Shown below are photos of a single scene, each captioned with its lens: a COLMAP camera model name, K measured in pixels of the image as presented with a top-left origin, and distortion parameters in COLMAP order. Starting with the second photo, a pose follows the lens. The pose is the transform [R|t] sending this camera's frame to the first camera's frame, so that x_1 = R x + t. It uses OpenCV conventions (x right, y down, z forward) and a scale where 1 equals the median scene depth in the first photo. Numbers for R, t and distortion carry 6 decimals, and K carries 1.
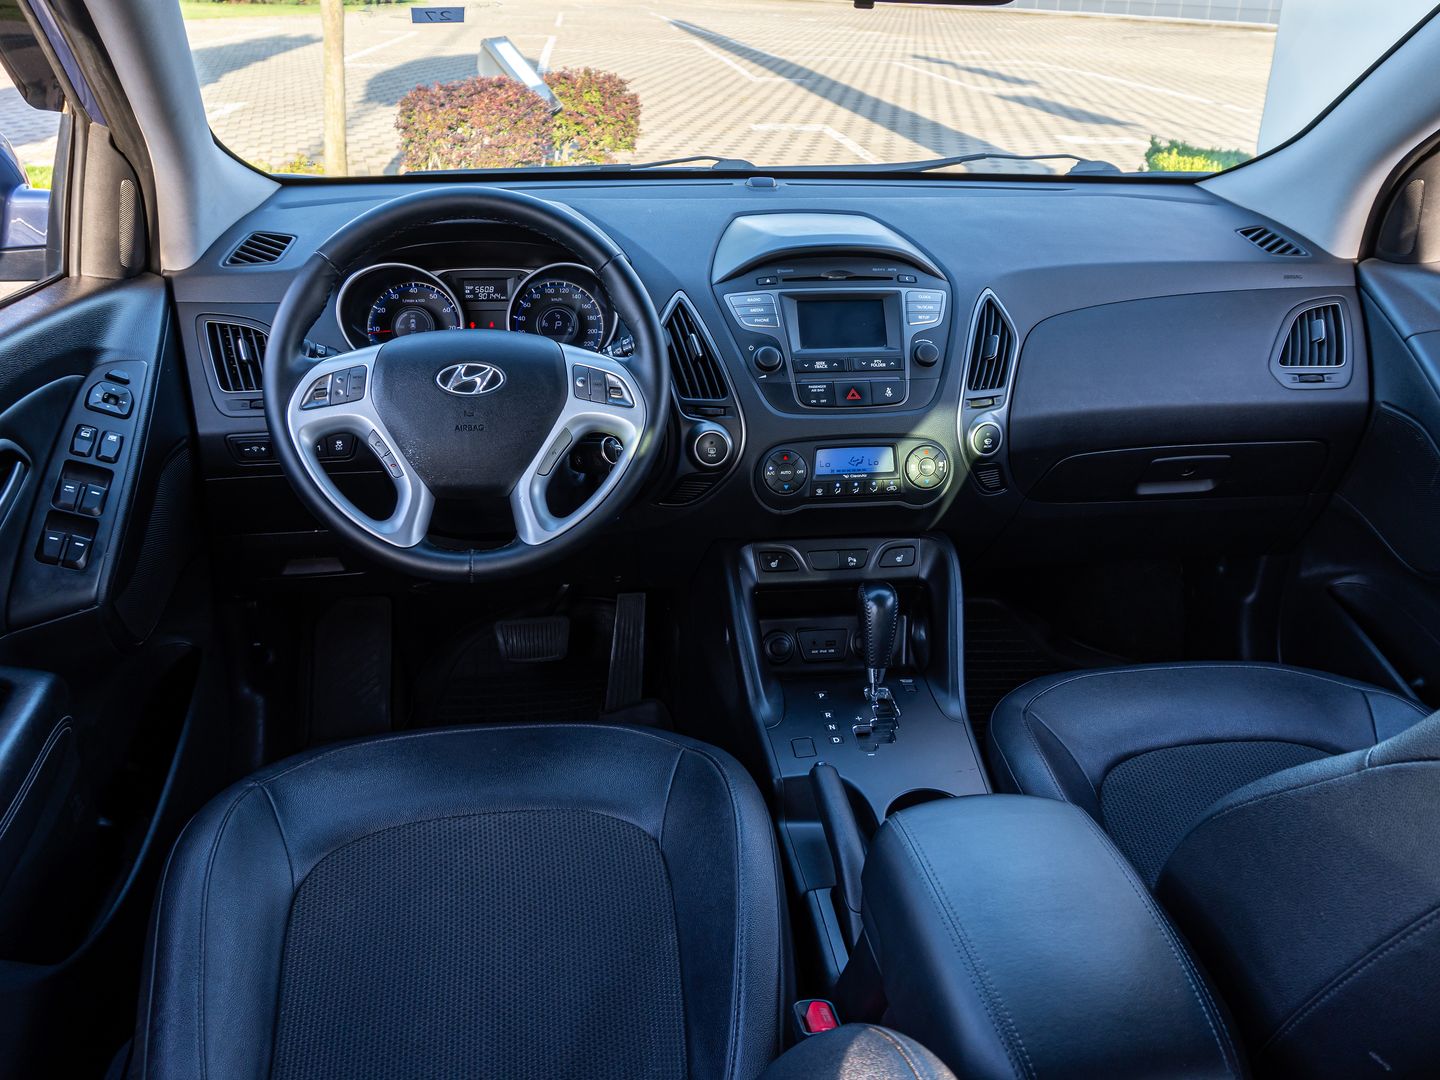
lens RADIAL K [[1009.6, 0, 720.0], [0, 1009.6, 540.0], [0, 0, 1]] dist [-0.293100, 0.000320]
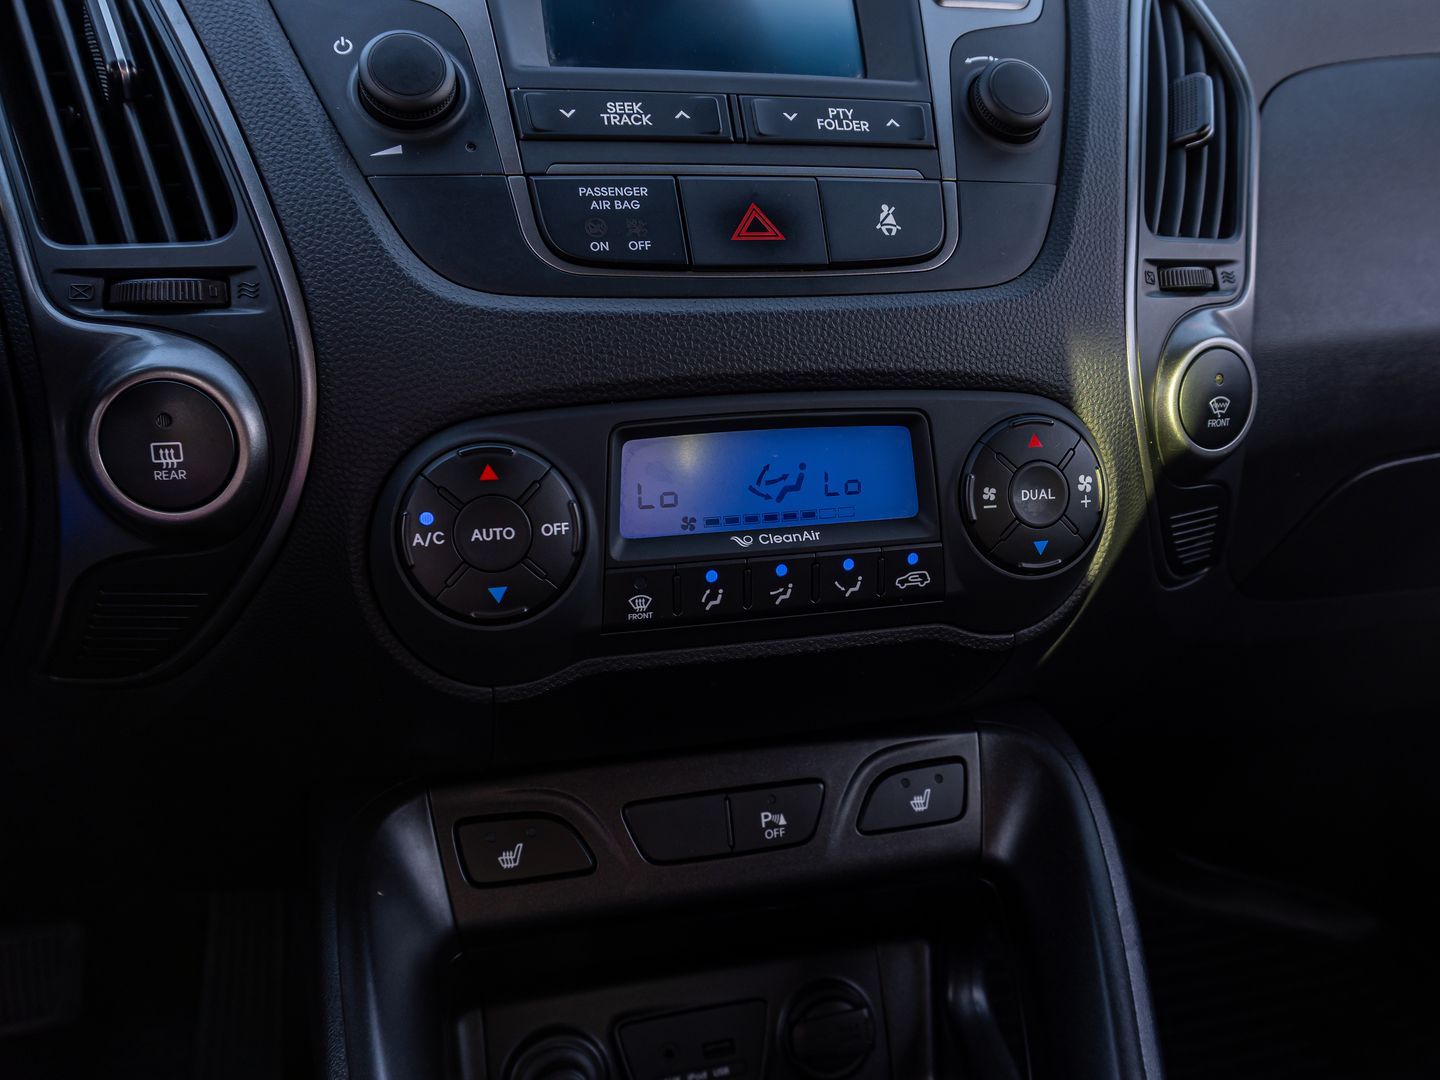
lens RADIAL K [[1008.0, 0, 720.0], [0, 1008.0, 540.0], [0, 0, 1]] dist [0.003366, 0.000794]
pose [[0.992911, -0.038939, 0.112301, 0.090566], [0.050220, 0.993775, -0.099444, -0.038222], [-0.107729, 0.104378, 0.988686, 0.742040]]
